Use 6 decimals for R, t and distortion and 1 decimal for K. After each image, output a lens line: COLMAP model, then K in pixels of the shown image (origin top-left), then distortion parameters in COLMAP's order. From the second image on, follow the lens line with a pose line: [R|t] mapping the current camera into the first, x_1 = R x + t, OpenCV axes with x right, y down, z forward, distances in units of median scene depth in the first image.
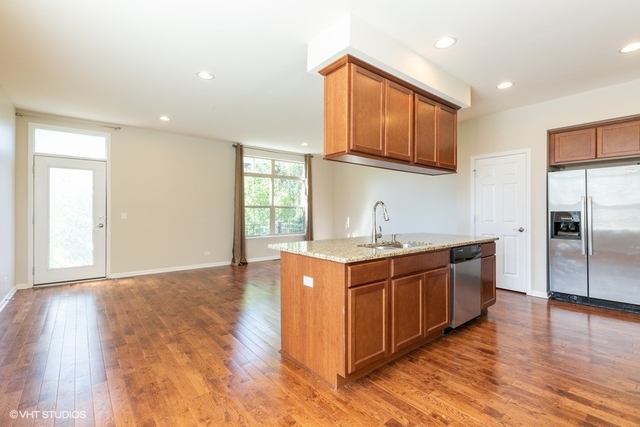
lens RADIAL K [[291.8, 0, 321.4], [0, 291.8, 208.6], [0, 0, 1]] dist [0.002623, 0.000145]
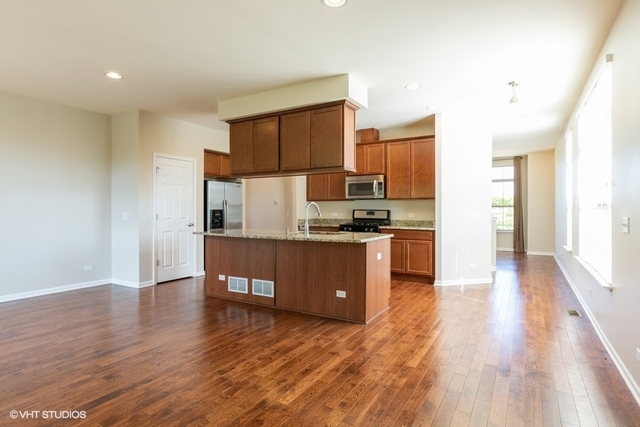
lens RADIAL K [[348.8, 0, 323.2], [0, 348.8, 211.8], [0, 0, 1]] dist [-0.006908, -0.000997]
pose [[-0.345616, -0.009001, 0.938333, -0.776124], [-0.001969, 0.999959, 0.008867, 0.004036], [-0.938374, 0.001216, -0.345619, 0.898217]]
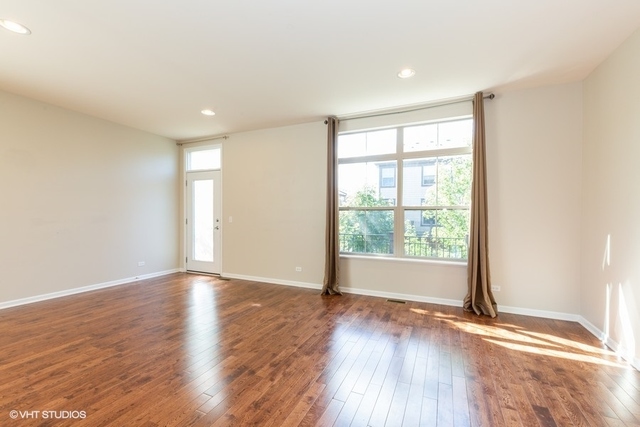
lens RADIAL K [[272.4, 0, 320.9], [0, 272.4, 217.6], [0, 0, 1]] dist [-0.000785, -0.000163]
pose [[0.444202, 0.011956, -0.895847, 0.386885], [-0.004811, 0.999928, 0.010959, 0.006088], [0.895914, -0.000558, 0.444227, 0.967619]]
